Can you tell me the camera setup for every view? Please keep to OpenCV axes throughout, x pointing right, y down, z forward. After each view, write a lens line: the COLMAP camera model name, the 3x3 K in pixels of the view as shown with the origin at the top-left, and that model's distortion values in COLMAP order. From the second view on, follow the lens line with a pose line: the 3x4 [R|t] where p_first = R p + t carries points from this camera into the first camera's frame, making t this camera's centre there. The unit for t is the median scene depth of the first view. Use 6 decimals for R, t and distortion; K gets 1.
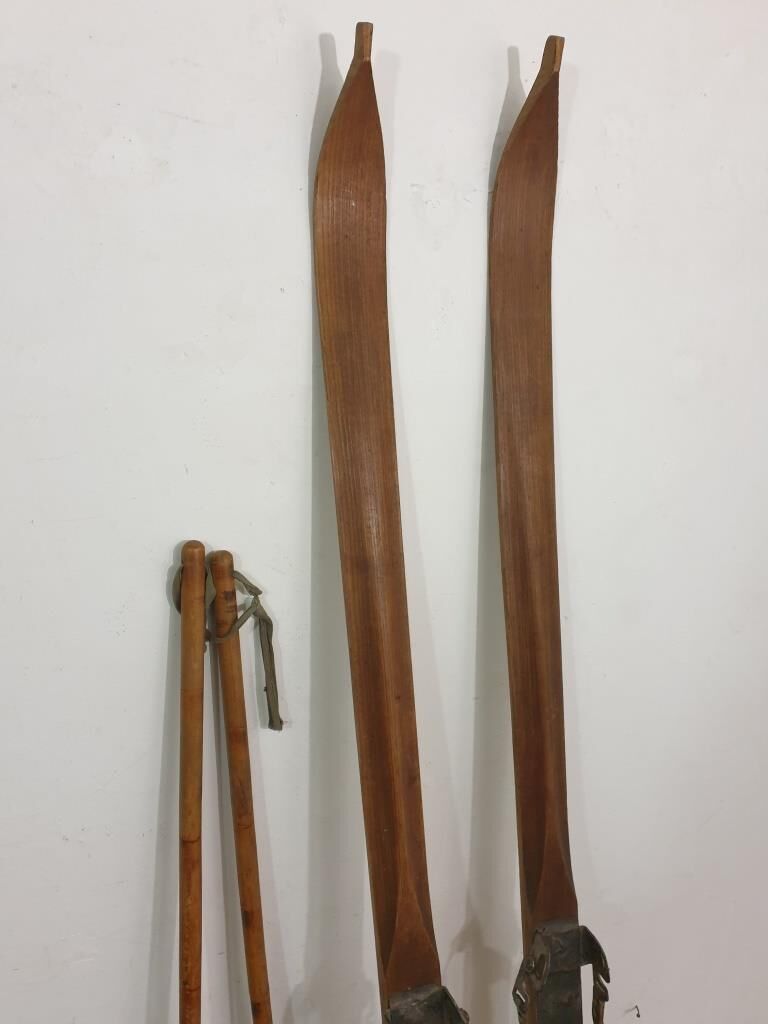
lens RADIAL K [[816.6, 0, 388.9], [0, 816.6, 497.6], [0, 0, 1]] dist [0.040066, -0.022373]
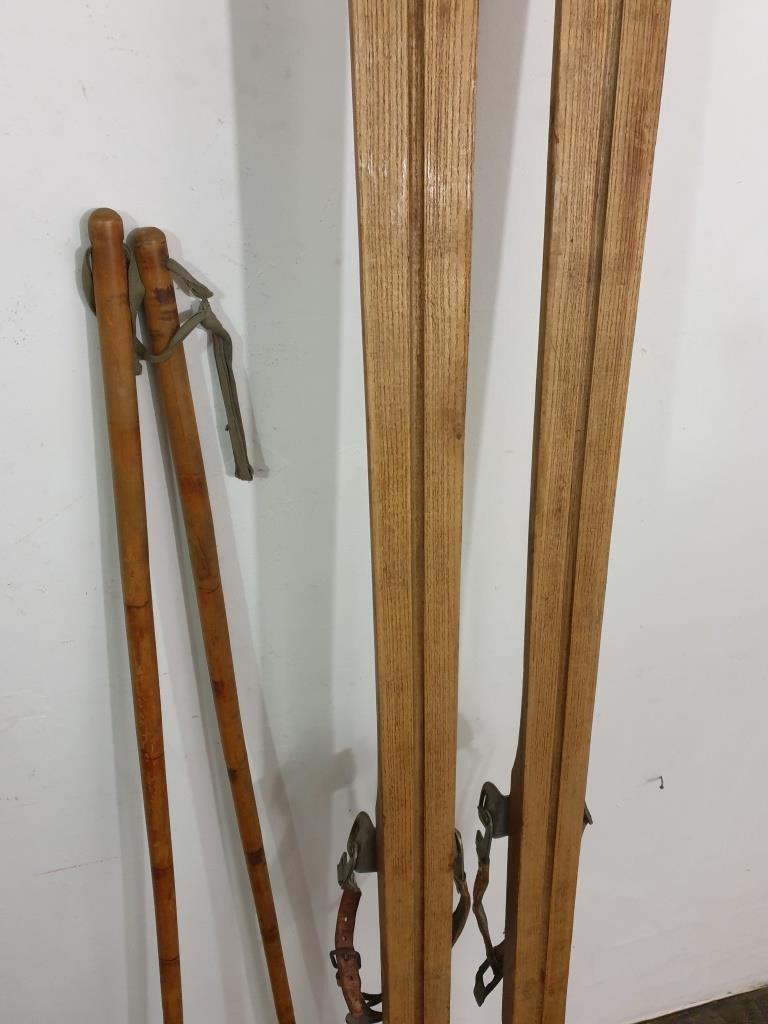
lens RADIAL K [[816.6, 0, 394.9], [0, 816.6, 509.3], [0, 0, 1]] dist [0.040066, -0.022373]
pose [[0.997119, 0.052804, -0.054448, 0.049774], [-0.032230, 0.944806, 0.326041, 0.055704], [0.068659, -0.323347, 0.943786, 0.282848]]
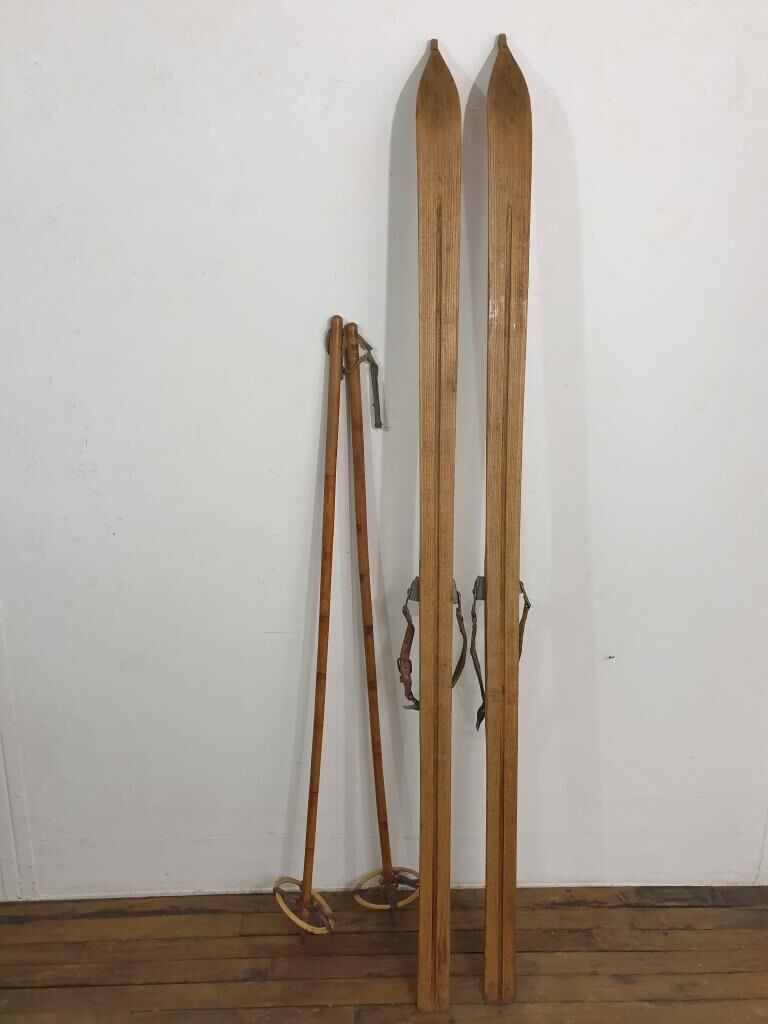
lens RADIAL K [[816.6, 0, 376.0], [0, 816.6, 508.5], [0, 0, 1]] dist [0.040066, -0.022373]
pose [[0.946048, 0.085912, -0.312430, 0.459857], [-0.057299, 0.993371, 0.099654, 0.290945], [0.318921, -0.076375, 0.944699, -0.767534]]
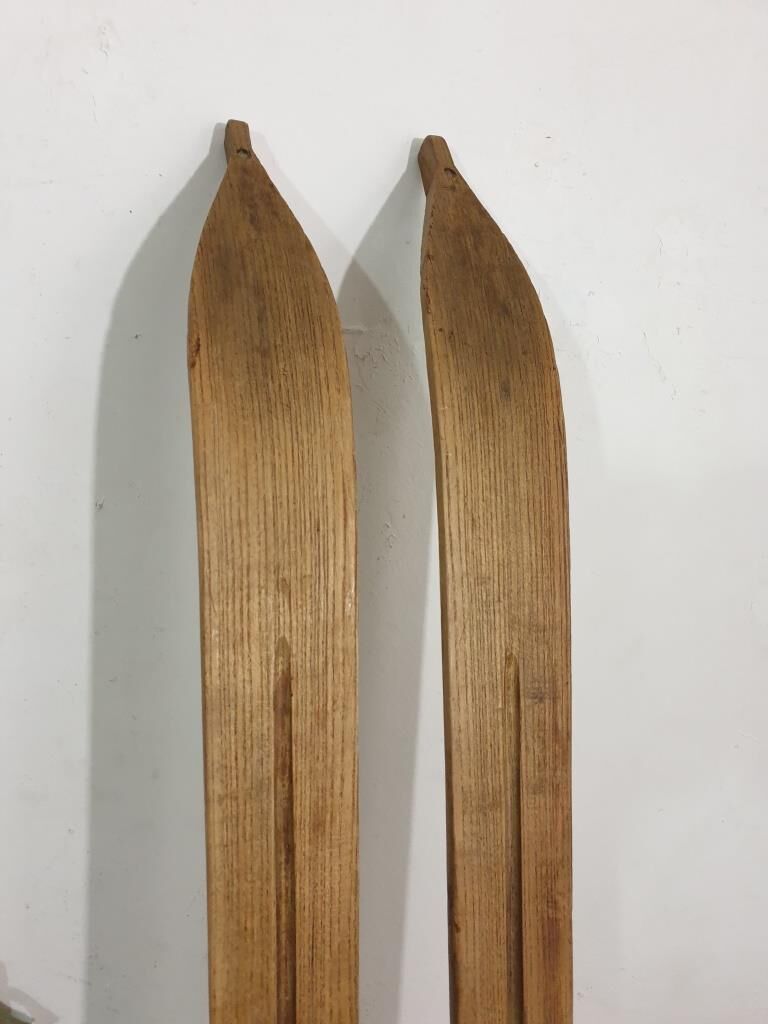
lens RADIAL K [[816.6, 0, 381.5], [0, 816.6, 506.0], [0, 0, 1]] dist [0.040066, -0.022373]
pose [[0.999420, 0.034039, -0.000164, 0.064763], [-0.033991, 0.997725, -0.058216, -0.224124], [-0.001818, 0.058188, 0.998304, 0.420435]]
